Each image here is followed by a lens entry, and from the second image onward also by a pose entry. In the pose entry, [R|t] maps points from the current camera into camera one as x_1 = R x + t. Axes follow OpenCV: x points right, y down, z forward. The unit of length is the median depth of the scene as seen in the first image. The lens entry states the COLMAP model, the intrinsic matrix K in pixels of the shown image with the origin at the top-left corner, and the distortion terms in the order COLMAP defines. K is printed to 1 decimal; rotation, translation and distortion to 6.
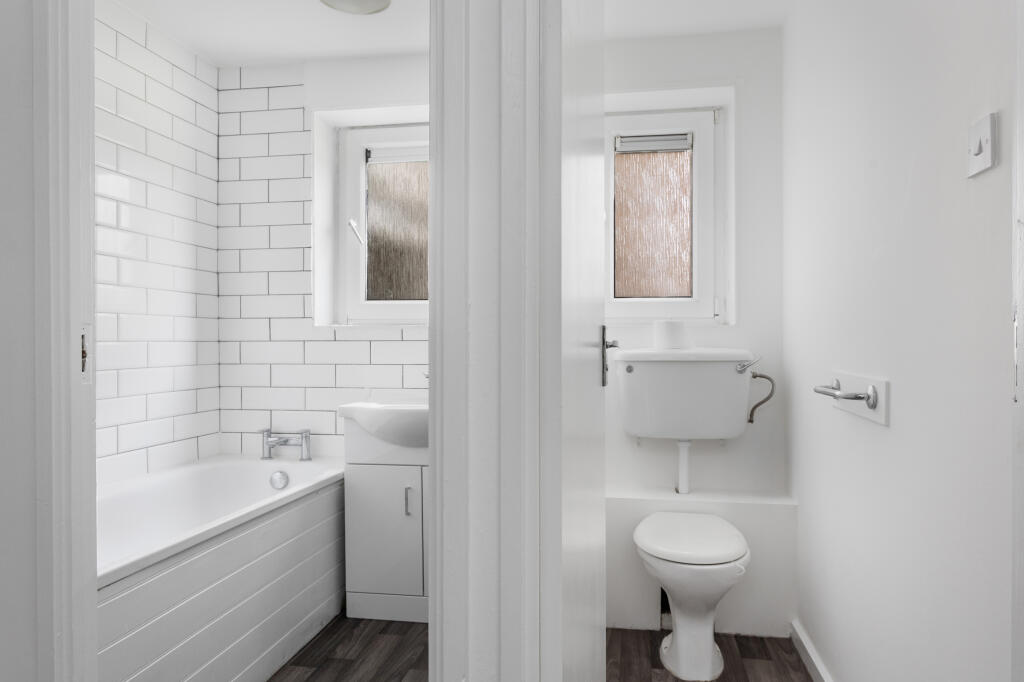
lens RADIAL K [[697.6, 0, 514.9], [0, 697.6, 346.0], [0, 0, 1]] dist [0.003139, -0.003772]
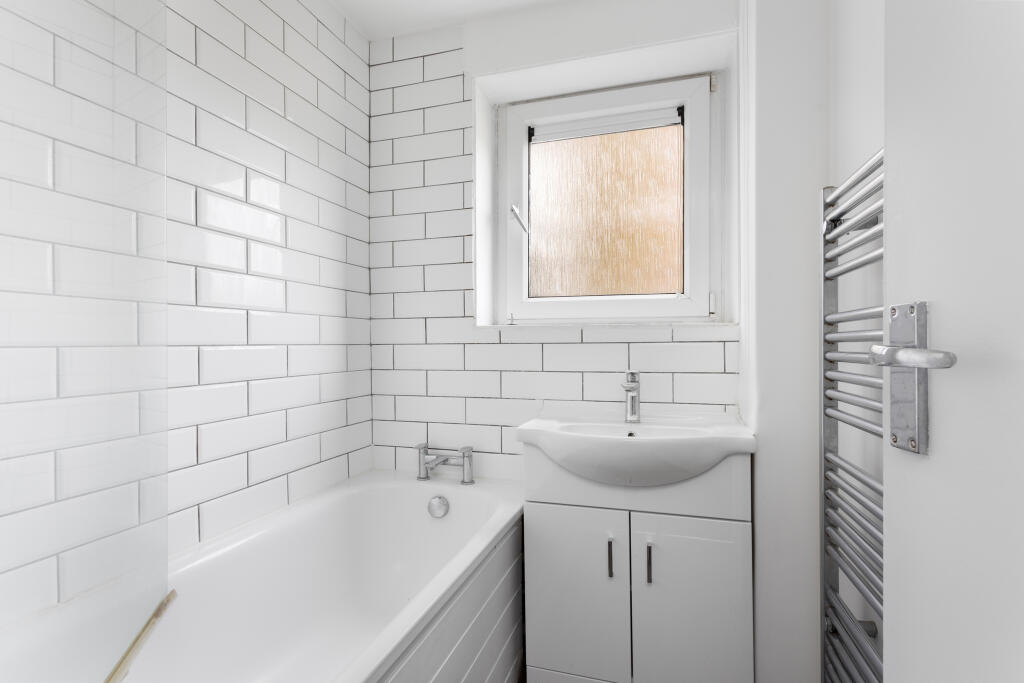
lens RADIAL K [[496.5, 0, 508.8], [0, 496.5, 339.5], [0, 0, 1]] dist [-0.002391, 0.004315]
pose [[0.991577, -0.004685, -0.129435, -0.168311], [0.003889, 0.999972, -0.006396, -0.008324], [0.129461, 0.005839, 0.991567, 0.396863]]
